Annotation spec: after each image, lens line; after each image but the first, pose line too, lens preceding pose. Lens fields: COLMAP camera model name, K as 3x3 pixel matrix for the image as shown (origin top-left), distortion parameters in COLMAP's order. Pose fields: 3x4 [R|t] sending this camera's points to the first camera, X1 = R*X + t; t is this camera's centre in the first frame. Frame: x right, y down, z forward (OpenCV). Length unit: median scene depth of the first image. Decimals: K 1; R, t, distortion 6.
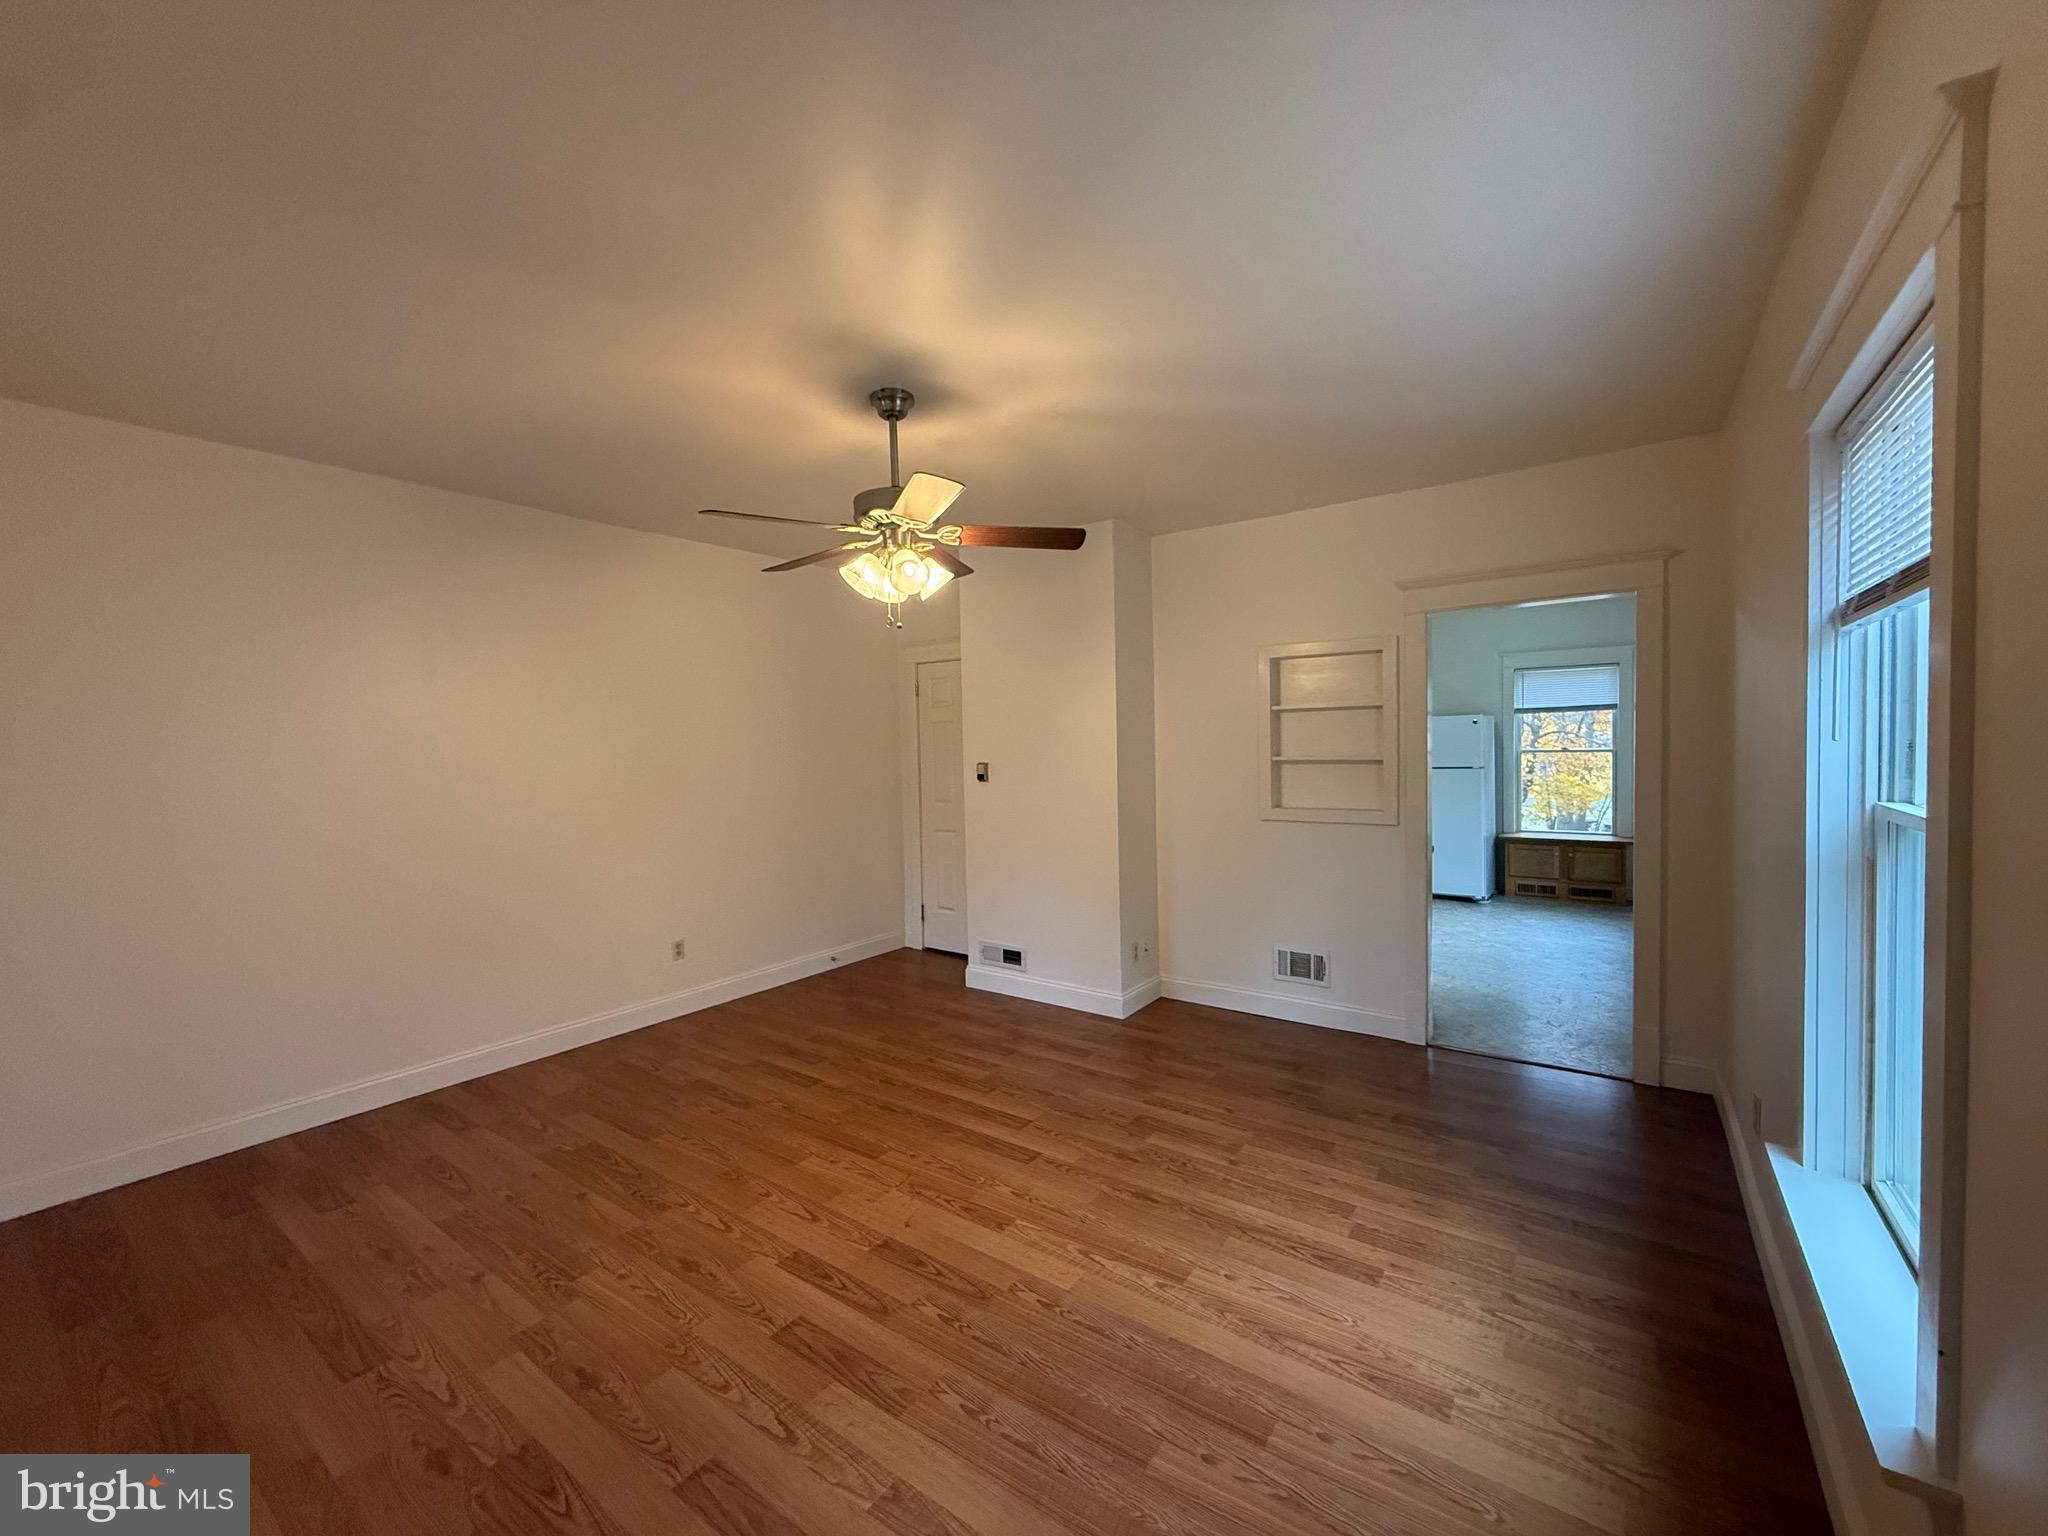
lens RADIAL K [[811.8, 0, 1016.8], [0, 811.8, 758.5], [0, 0, 1]] dist [-0.001998, 0.000441]
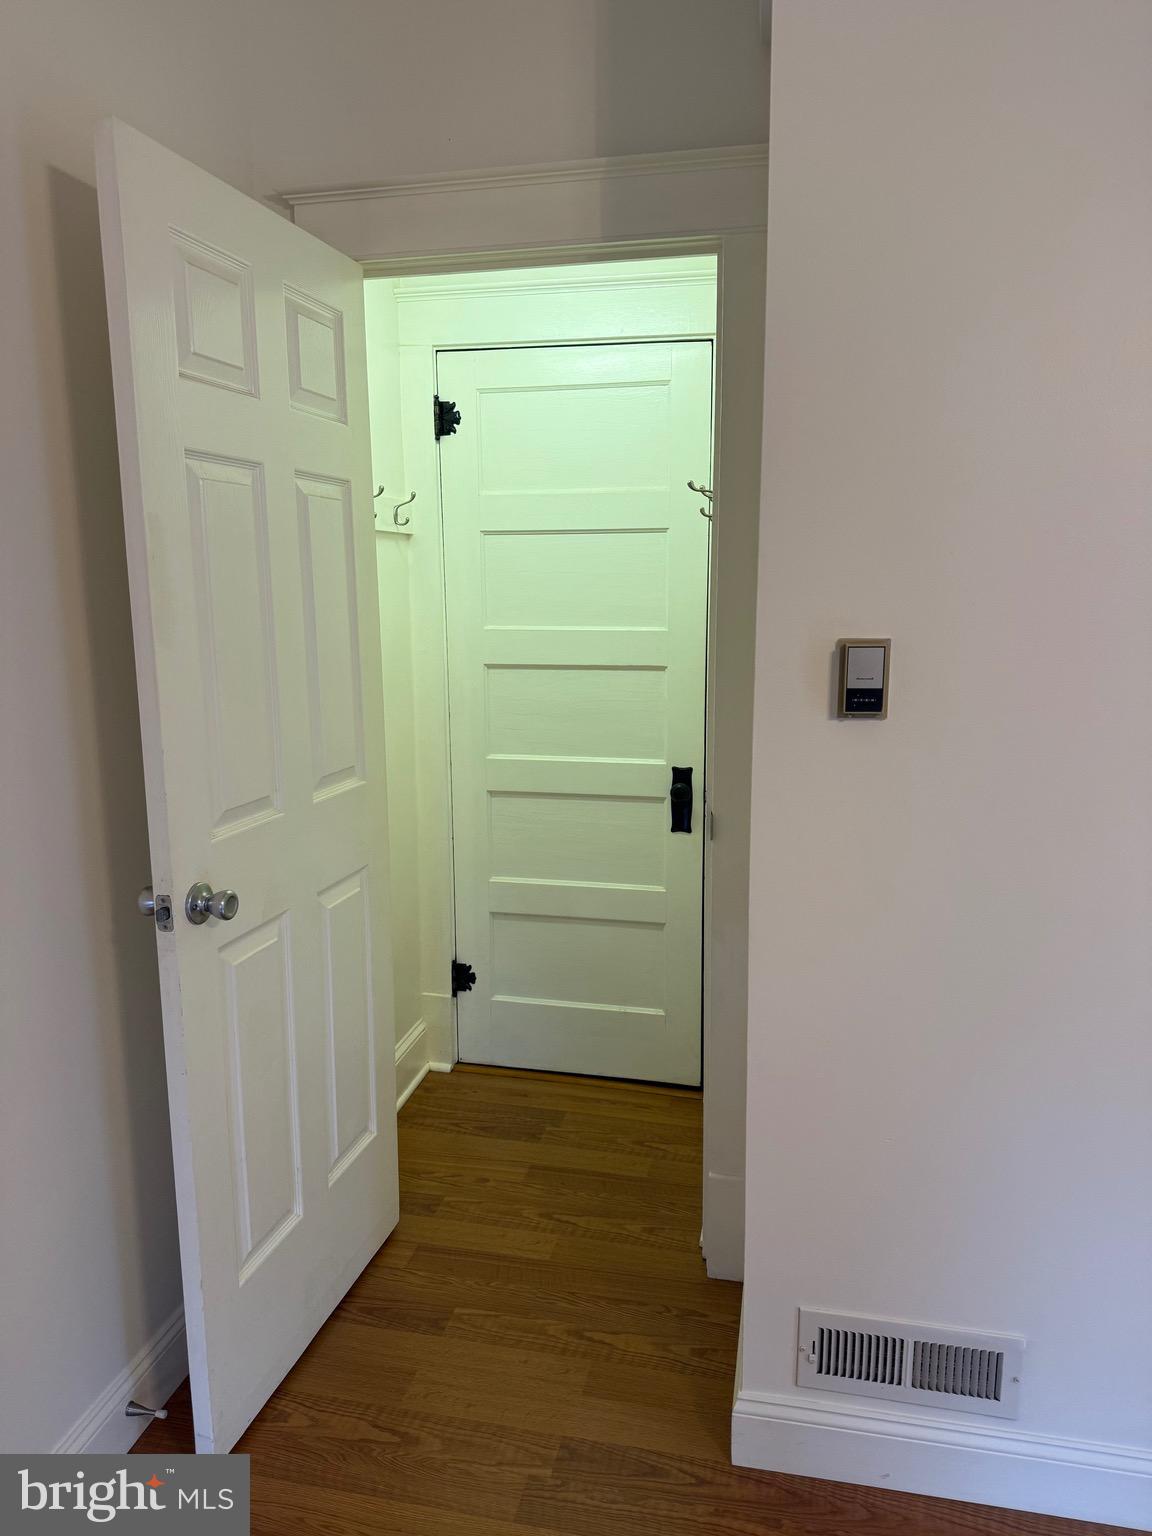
lens RADIAL K [[1039.4, 0, 582.0], [0, 1039.4, 763.3], [0, 0, 1]] dist [0.018311, -0.004174]
pose [[0.914772, -0.052649, 0.400526, -0.436302], [-0.007060, 0.989236, 0.146160, -0.005280], [-0.403910, -0.136530, 0.904553, 1.347511]]
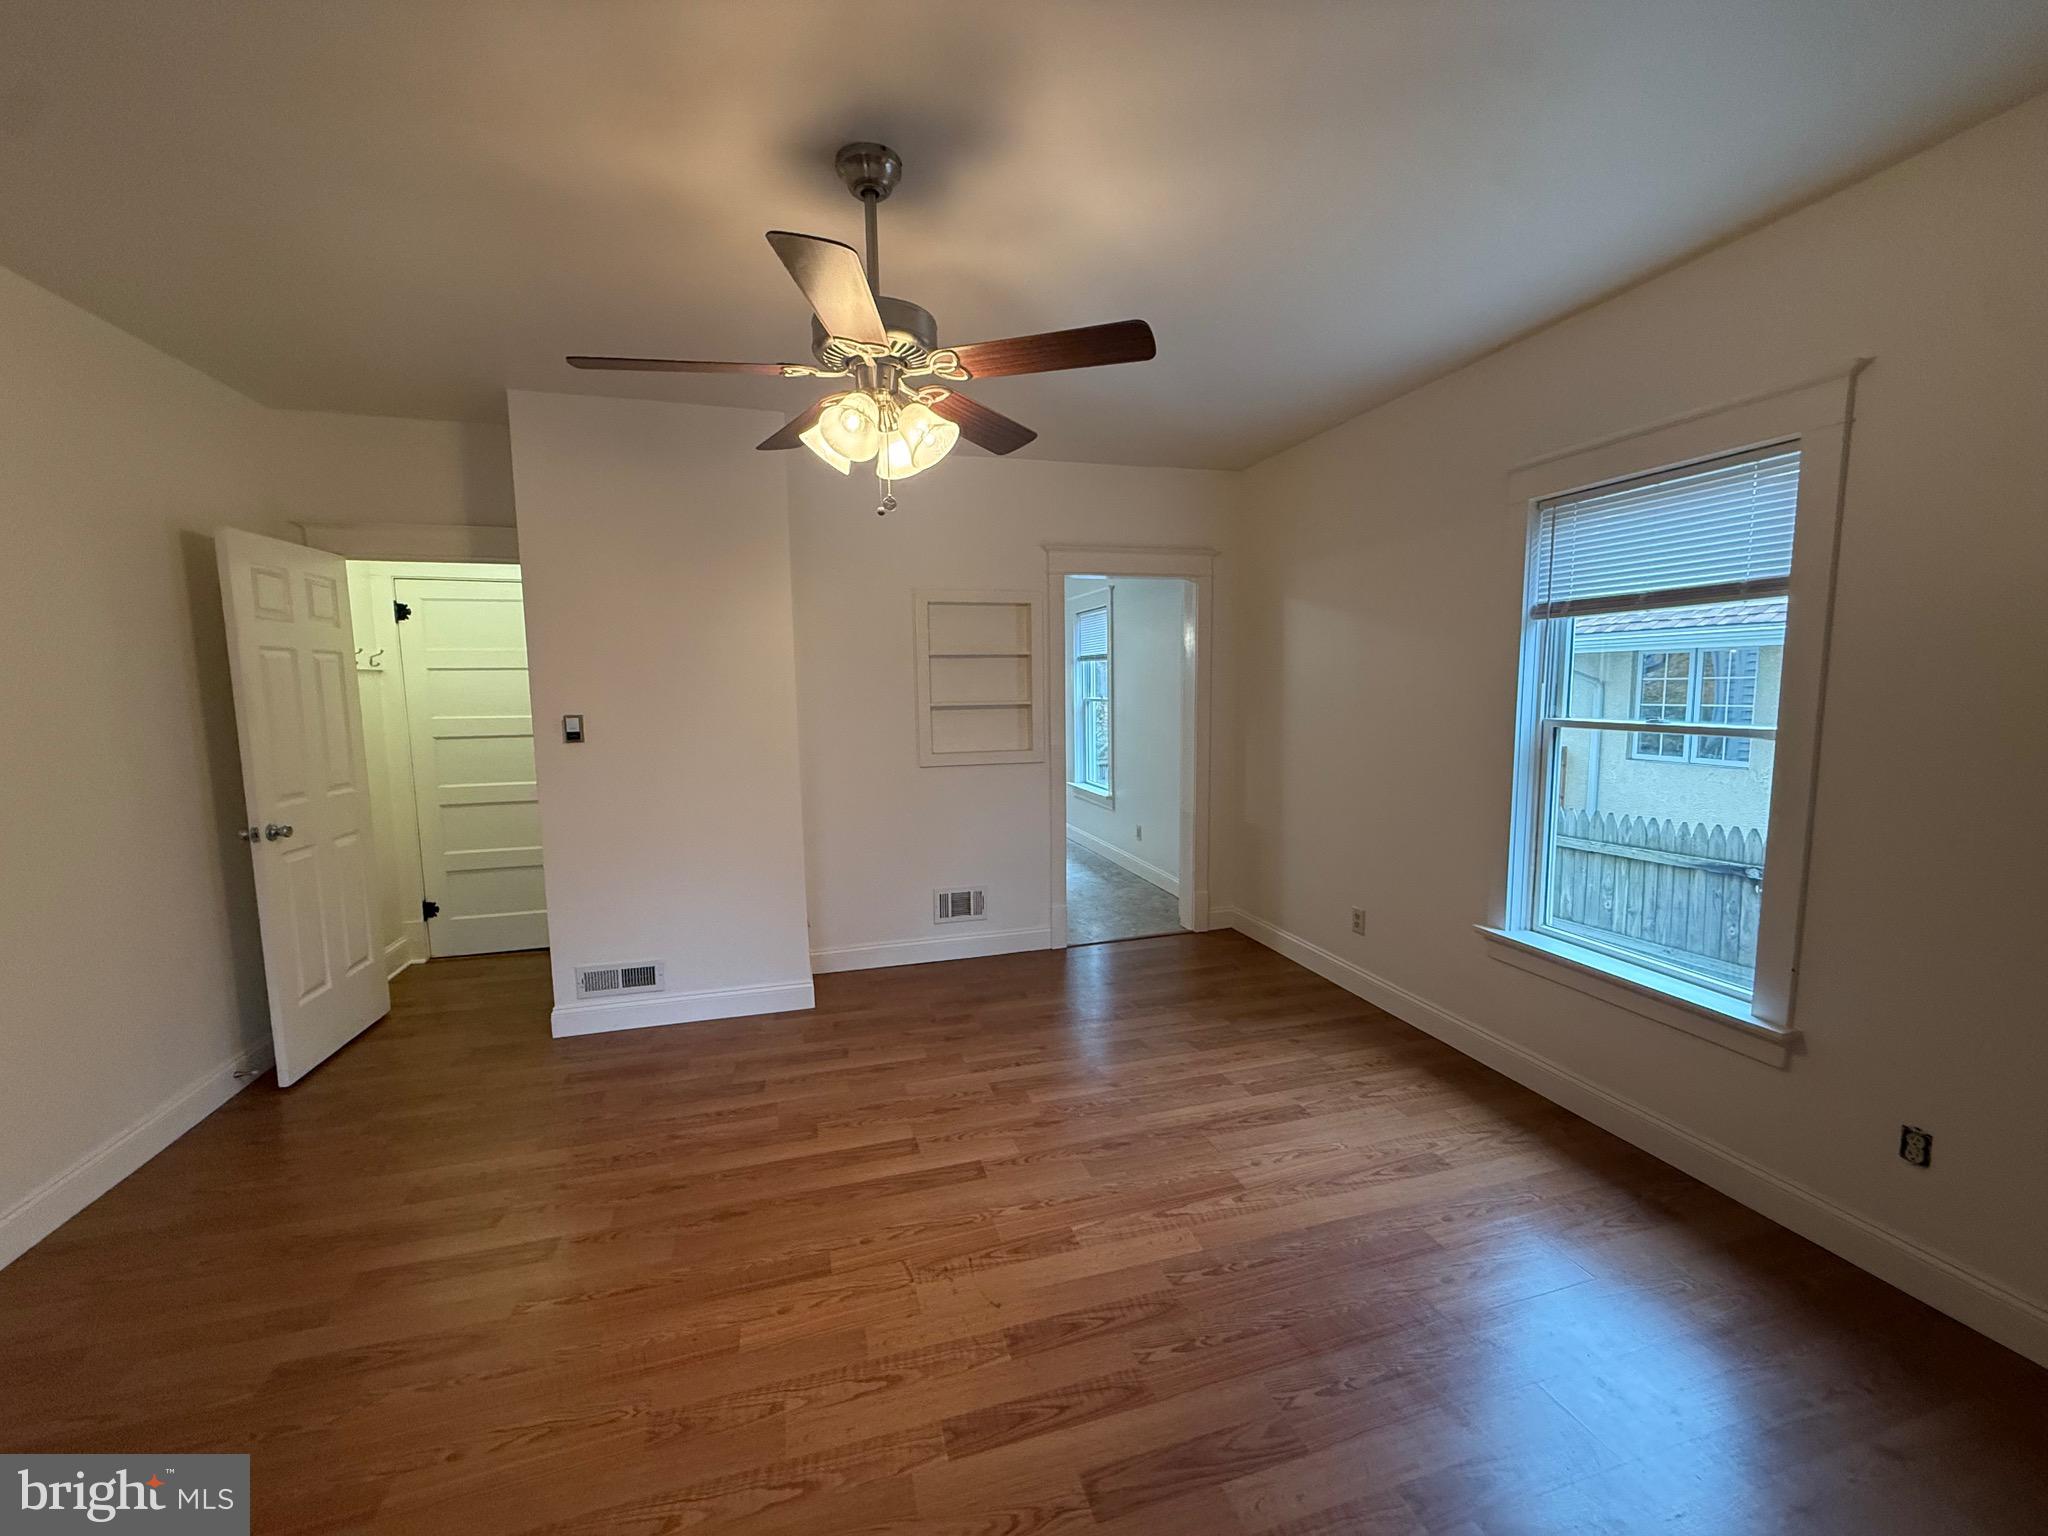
lens RADIAL K [[811.8, 0, 1030.7], [0, 811.8, 766.4], [0, 0, 1]] dist [-0.001998, 0.000441]
pose [[0.613091, -0.068601, 0.787028, -0.631464], [0.013122, 0.996970, 0.076678, 0.000984], [-0.789903, -0.036683, 0.612133, 0.473081]]
